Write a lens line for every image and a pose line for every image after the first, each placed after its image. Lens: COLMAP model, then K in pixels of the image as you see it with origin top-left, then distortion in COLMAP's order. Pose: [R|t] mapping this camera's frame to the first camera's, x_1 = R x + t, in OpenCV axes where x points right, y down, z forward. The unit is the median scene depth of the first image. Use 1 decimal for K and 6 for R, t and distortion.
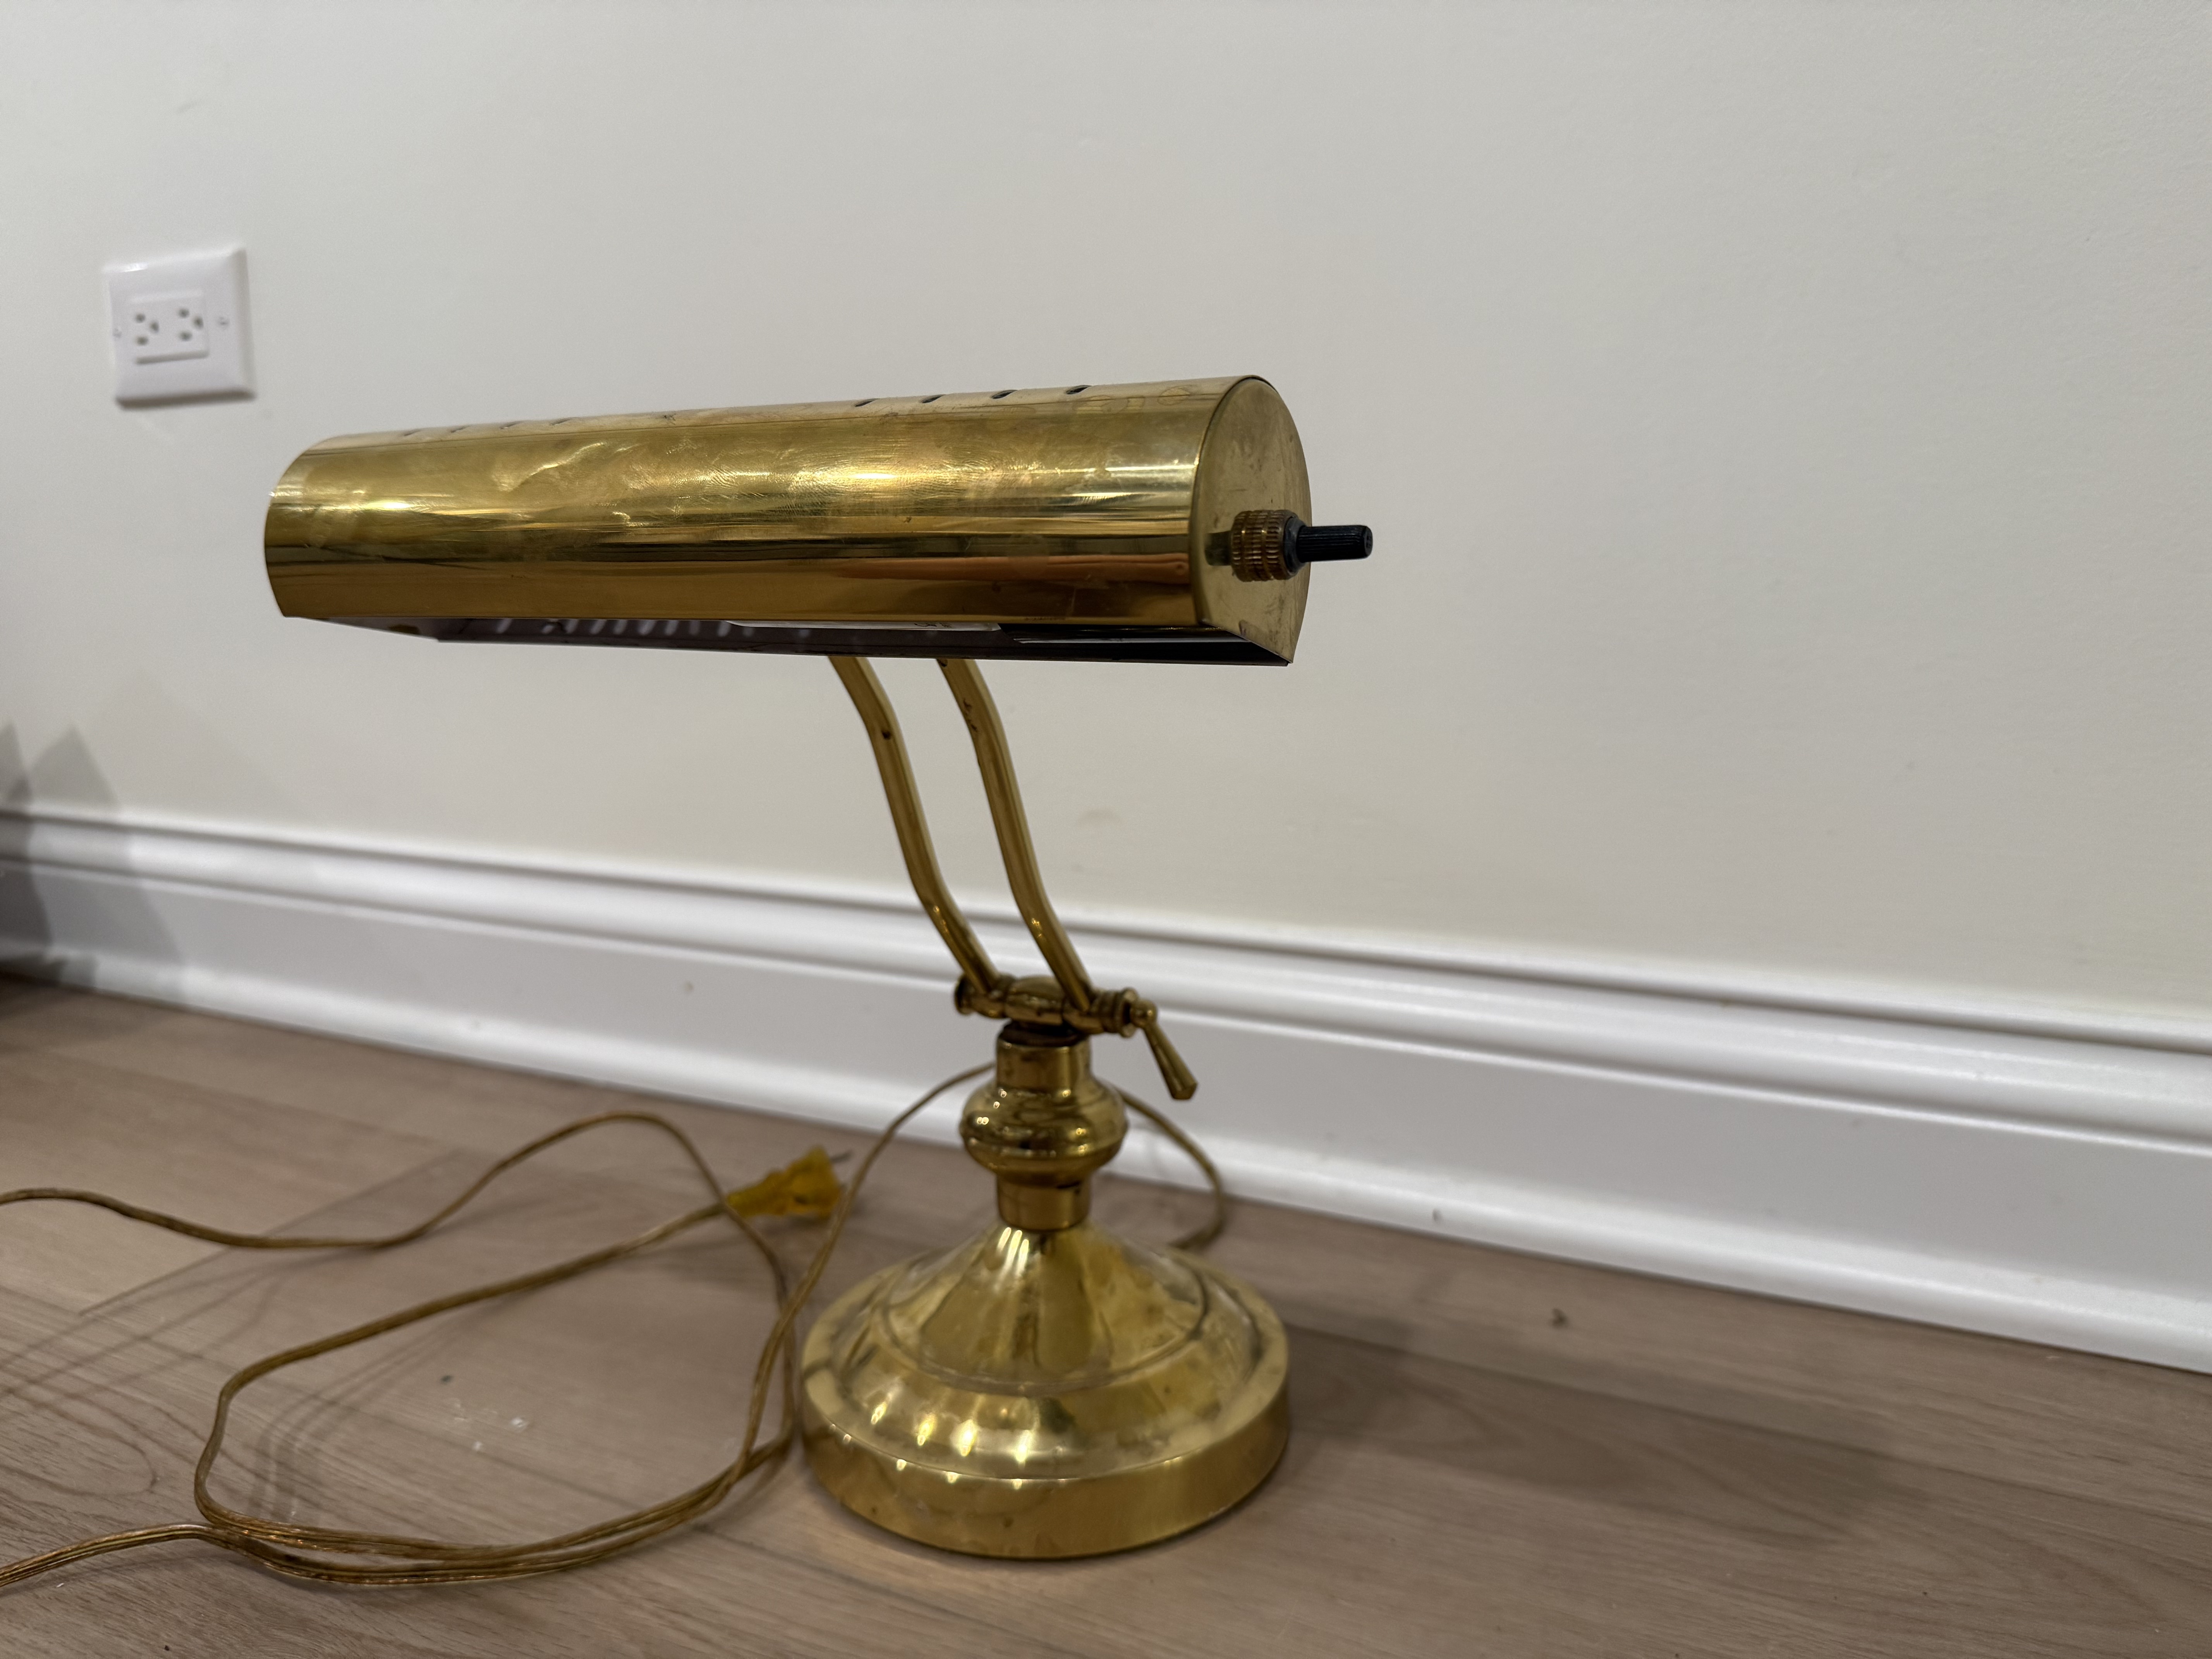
lens RADIAL K [[1603.9, 0, 1104.9], [0, 1603.9, 800.1], [0, 0, 1]] dist [-0.014215, -0.006052]
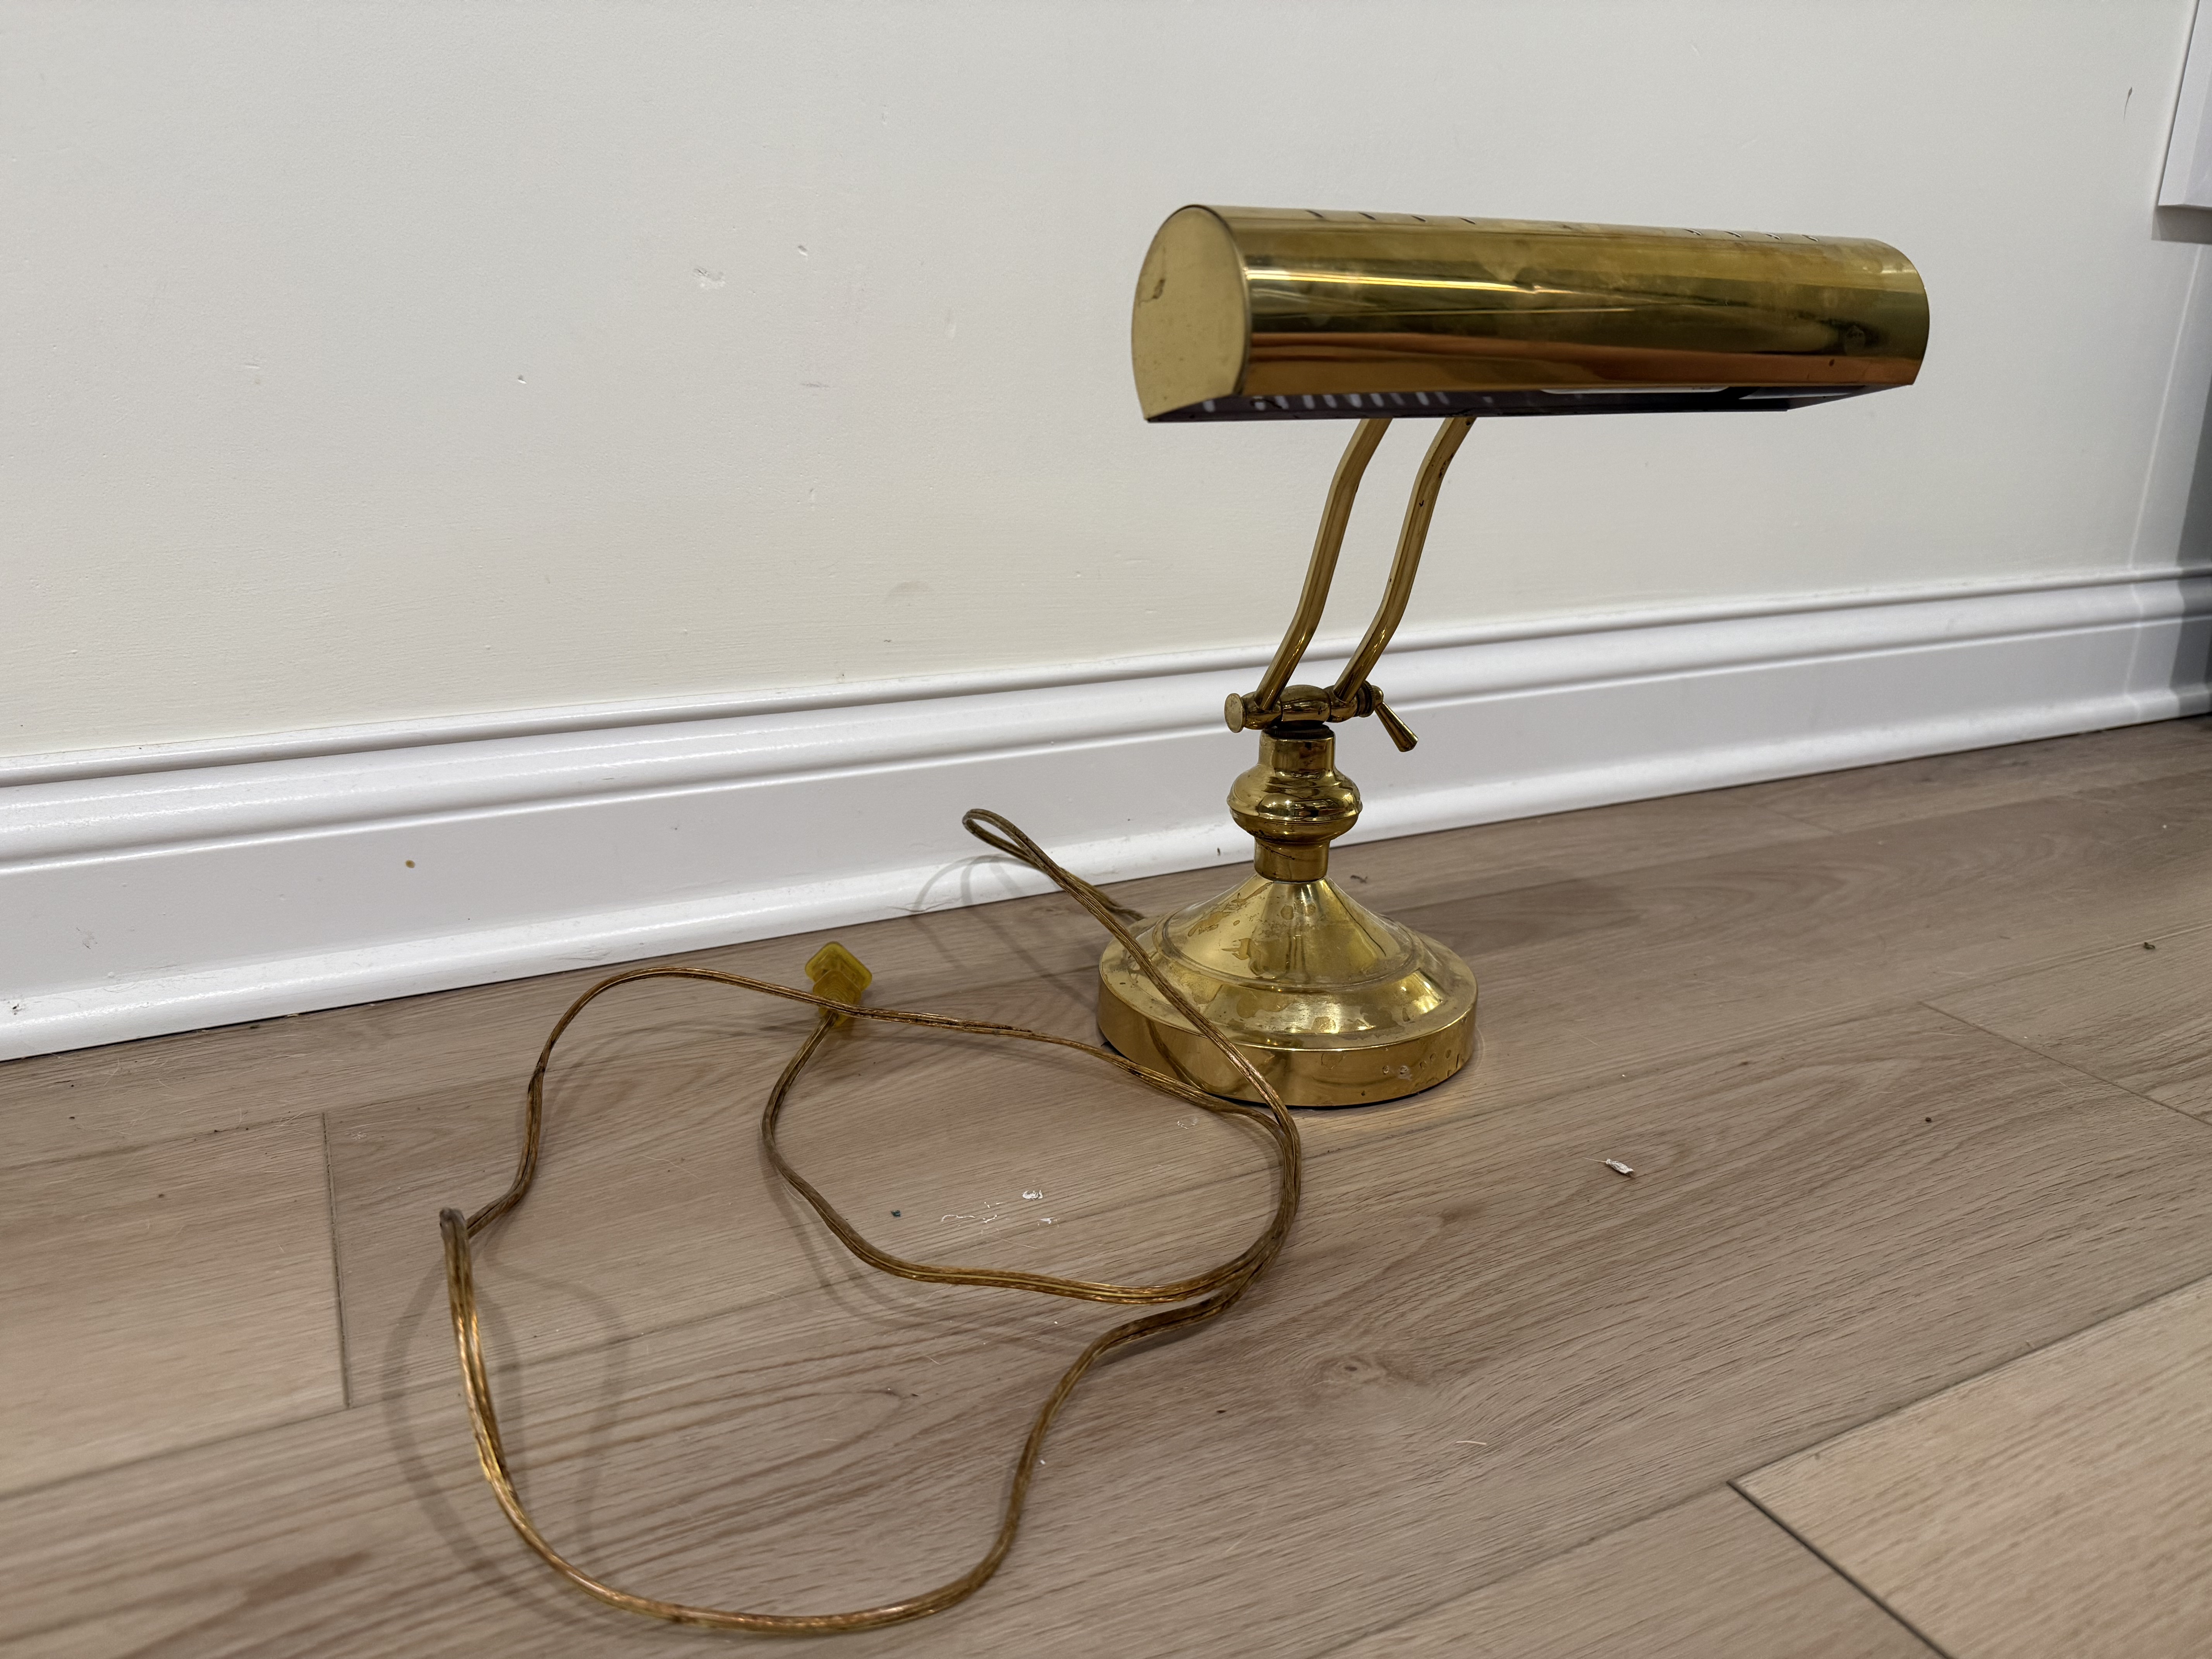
lens RADIAL K [[1603.9, 0, 1108.6], [0, 1603.9, 825.7], [0, 0, 1]] dist [-0.014215, -0.006052]
pose [[0.594460, -0.226202, 0.771654, -1.196887], [0.106618, 0.973319, 0.203182, -0.055680], [-0.797026, -0.038512, 0.602716, 0.384074]]
